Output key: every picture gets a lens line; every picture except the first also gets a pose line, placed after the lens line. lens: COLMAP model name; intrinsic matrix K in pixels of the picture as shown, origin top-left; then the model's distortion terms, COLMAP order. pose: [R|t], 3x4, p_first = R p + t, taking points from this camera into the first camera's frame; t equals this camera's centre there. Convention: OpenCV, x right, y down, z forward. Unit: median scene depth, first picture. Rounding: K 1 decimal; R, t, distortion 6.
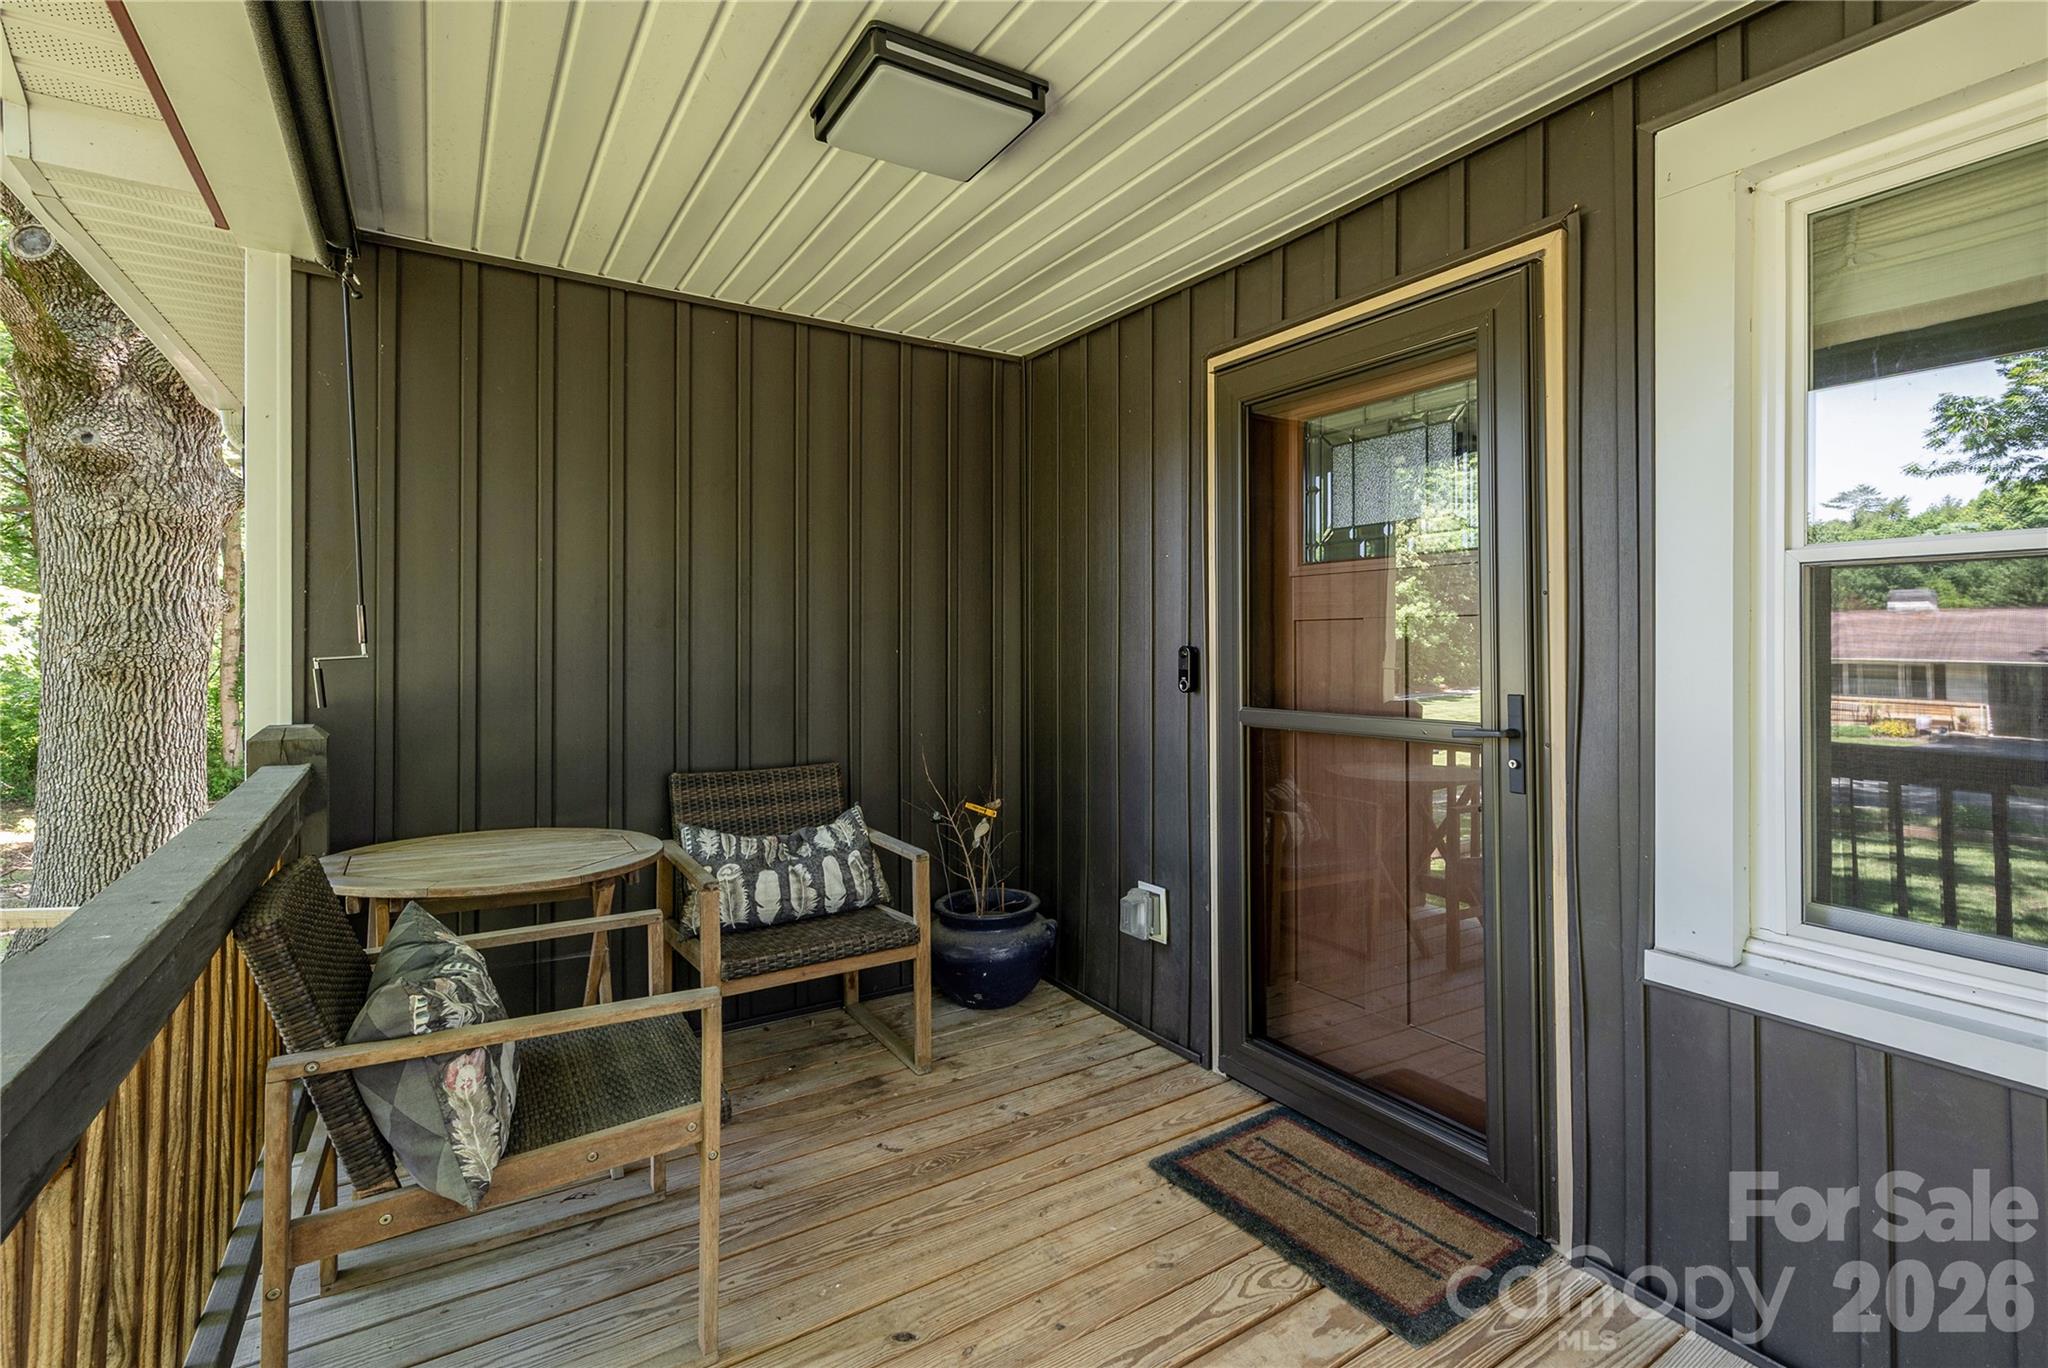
lens RADIAL K [[867.8, 0, 1106.3], [0, 867.8, 652.5], [0, 0, 1]] dist [-0.000272, -0.000004]
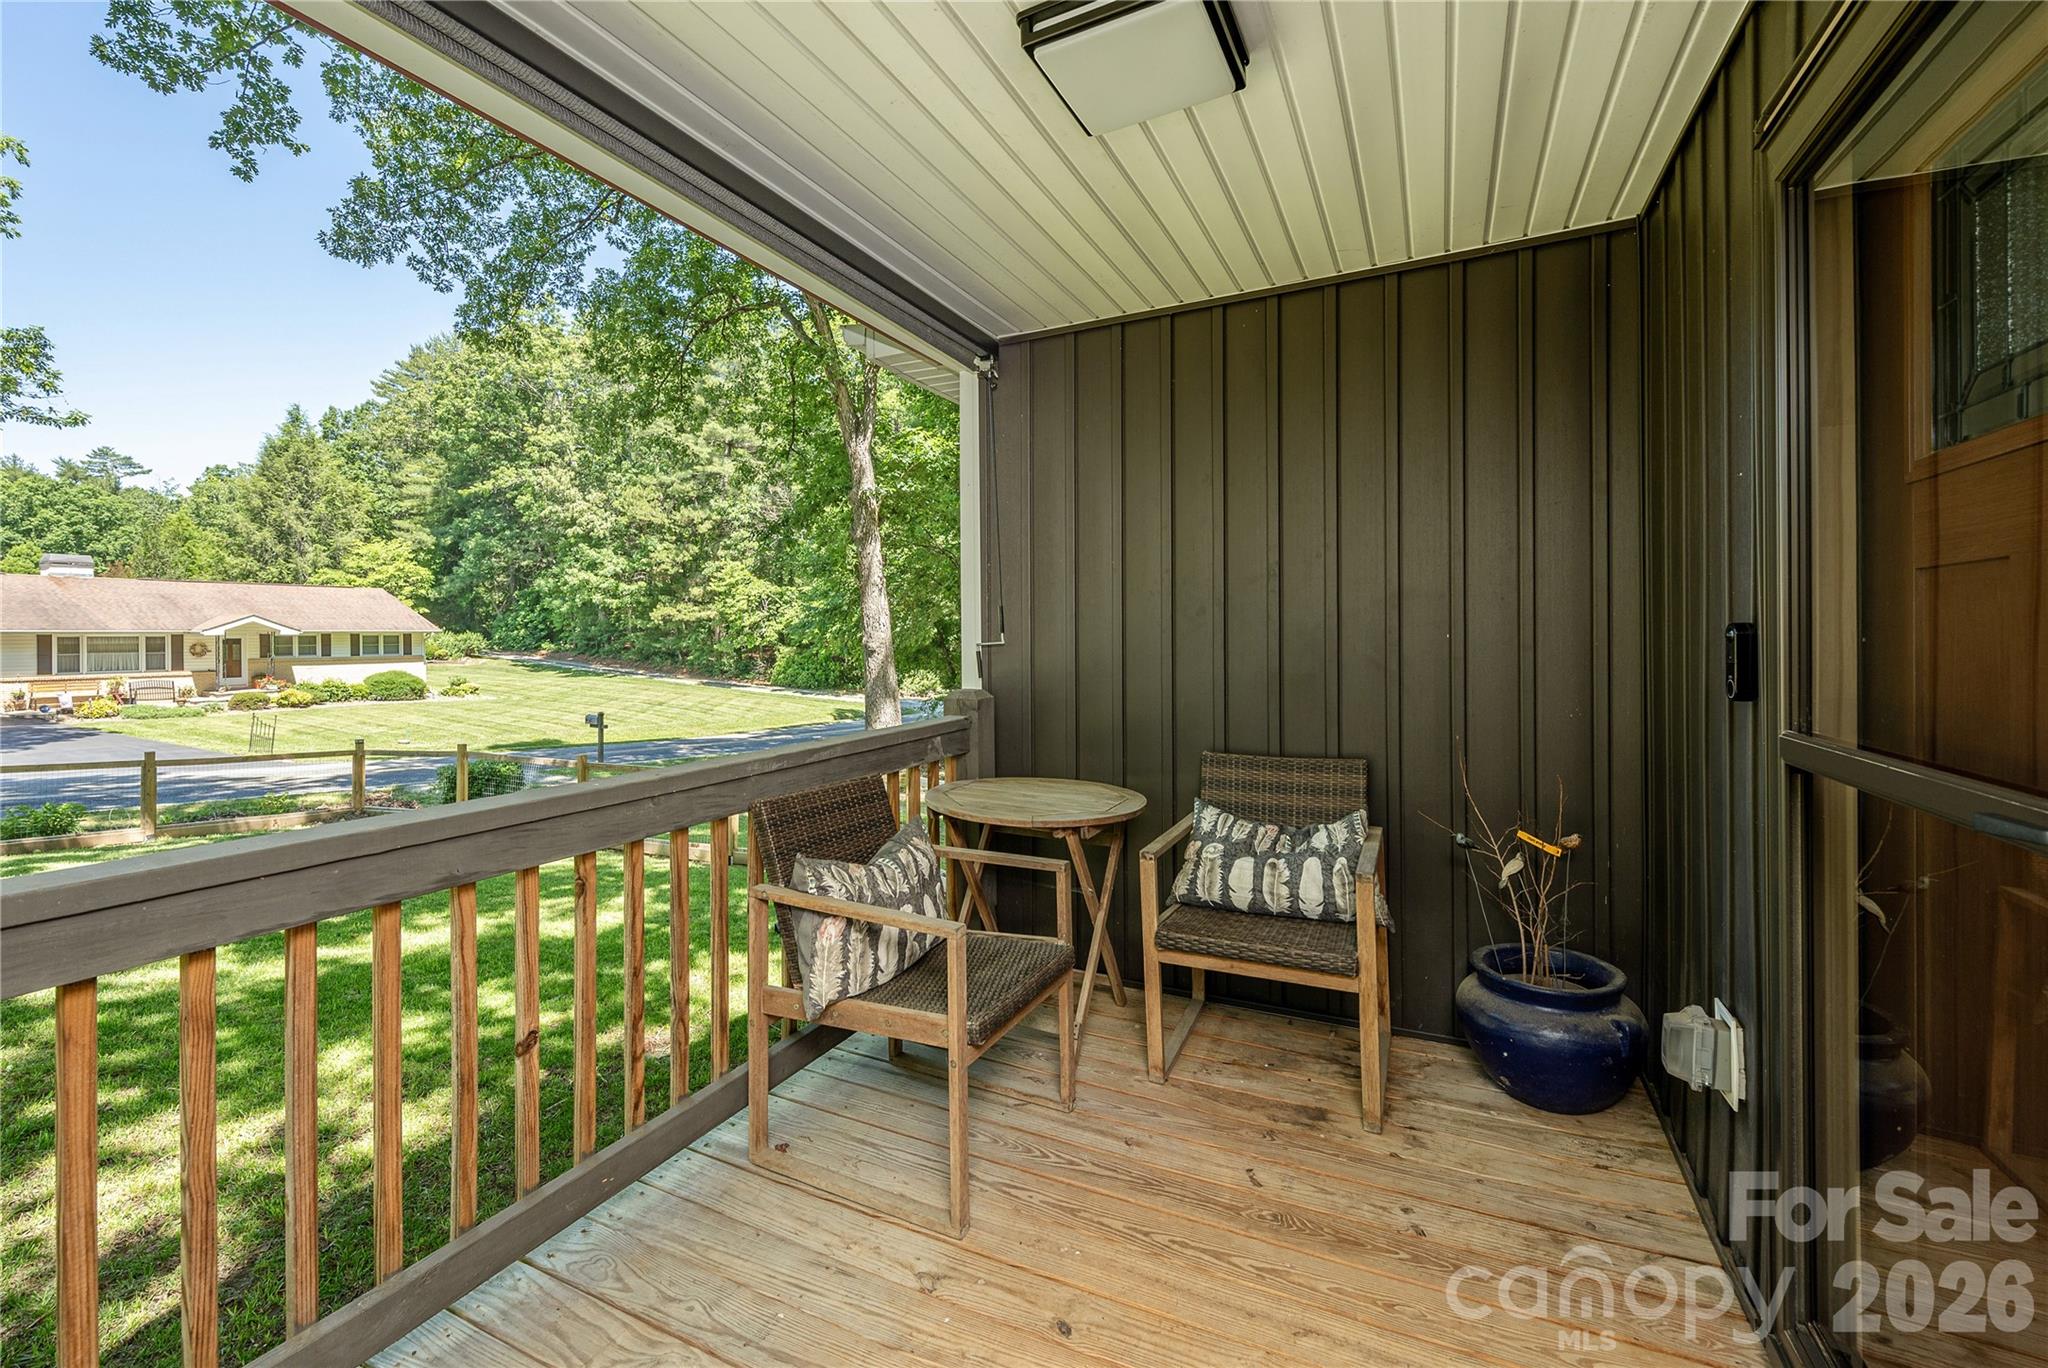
lens RADIAL K [[947.7, 0, 1107.1], [0, 947.7, 635.2], [0, 0, 1]] dist [0.002008, 0.000446]
pose [[0.515285, -0.001733, -0.857017, 0.449104], [0.009182, 0.999952, 0.003499, -0.009269], [0.856969, -0.009672, 0.515277, 0.295970]]
